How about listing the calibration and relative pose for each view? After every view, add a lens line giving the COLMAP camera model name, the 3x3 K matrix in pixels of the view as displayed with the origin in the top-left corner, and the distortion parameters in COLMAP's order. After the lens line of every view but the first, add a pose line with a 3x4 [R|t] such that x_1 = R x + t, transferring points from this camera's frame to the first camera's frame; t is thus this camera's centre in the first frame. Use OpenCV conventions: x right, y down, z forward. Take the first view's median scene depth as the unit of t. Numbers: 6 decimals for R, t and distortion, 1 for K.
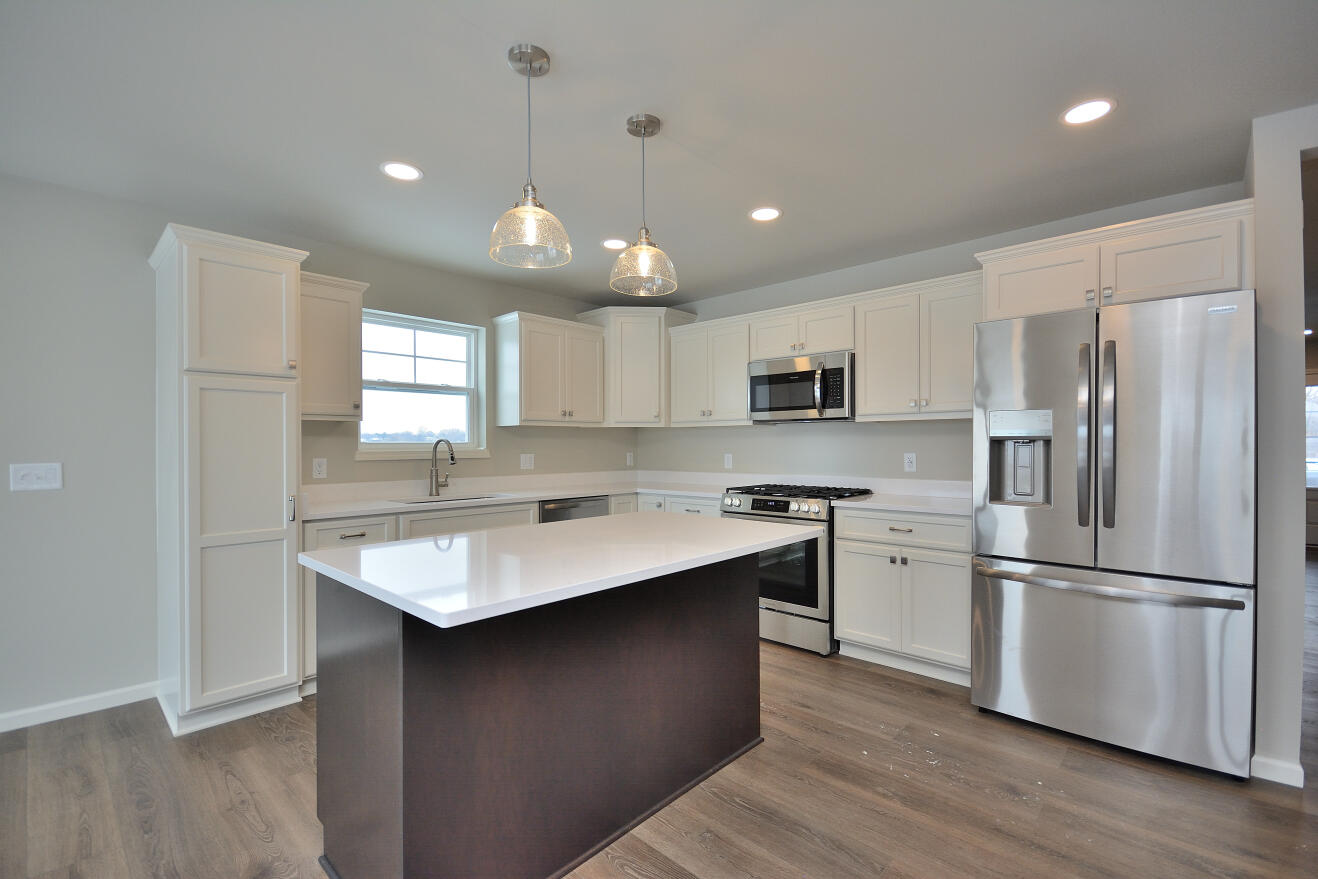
lens RADIAL K [[581.8, 0, 656.7], [0, 581.8, 445.7], [0, 0, 1]] dist [-0.002455, -0.000692]
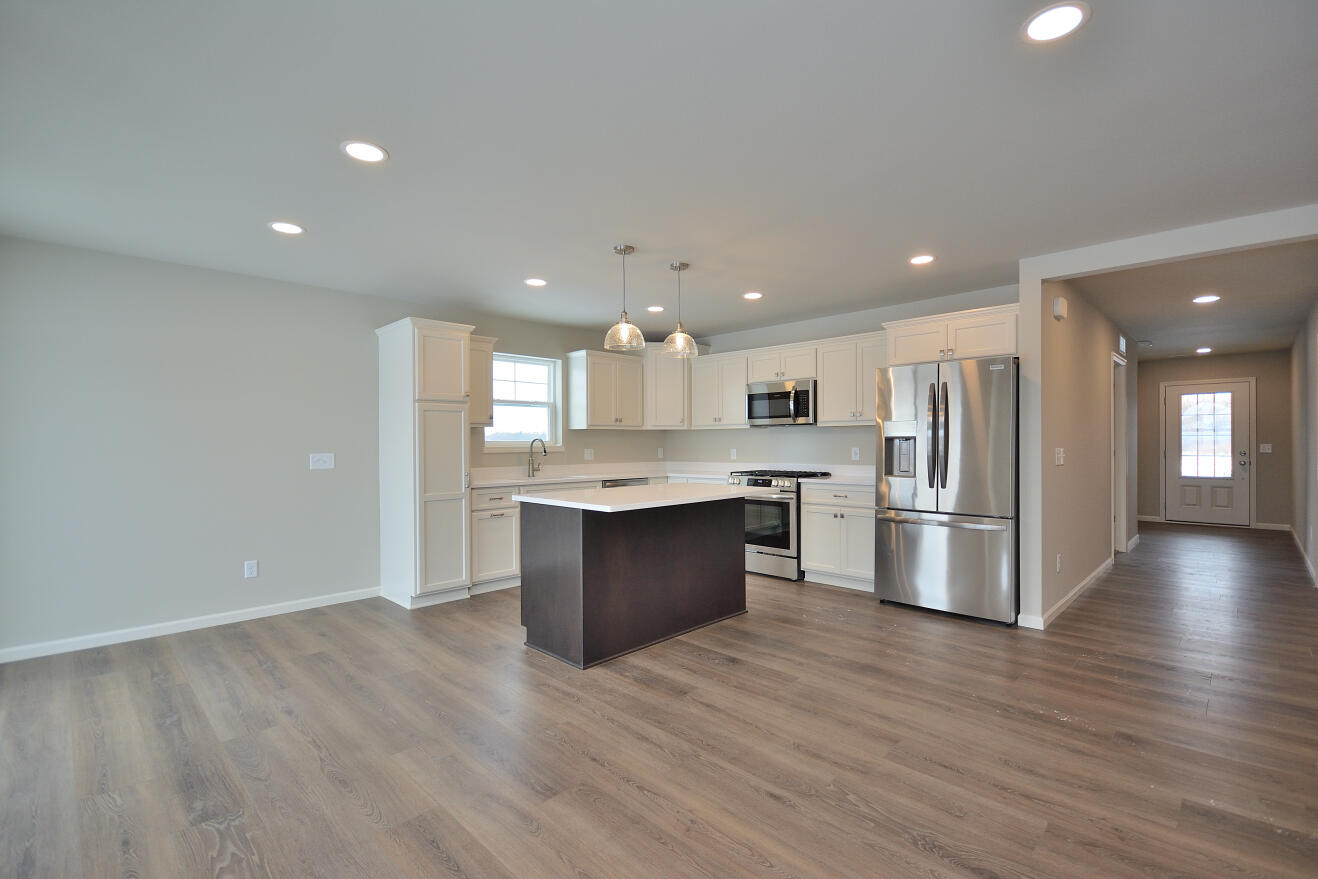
lens RADIAL K [[593.0, 0, 657.7], [0, 593.0, 442.3], [0, 0, 1]] dist [-0.000096, -0.000034]
pose [[0.999649, -0.001509, -0.026449, -0.023923], [0.001422, 0.999994, -0.003308, 0.003732], [0.026454, 0.003270, 0.999645, -0.506892]]
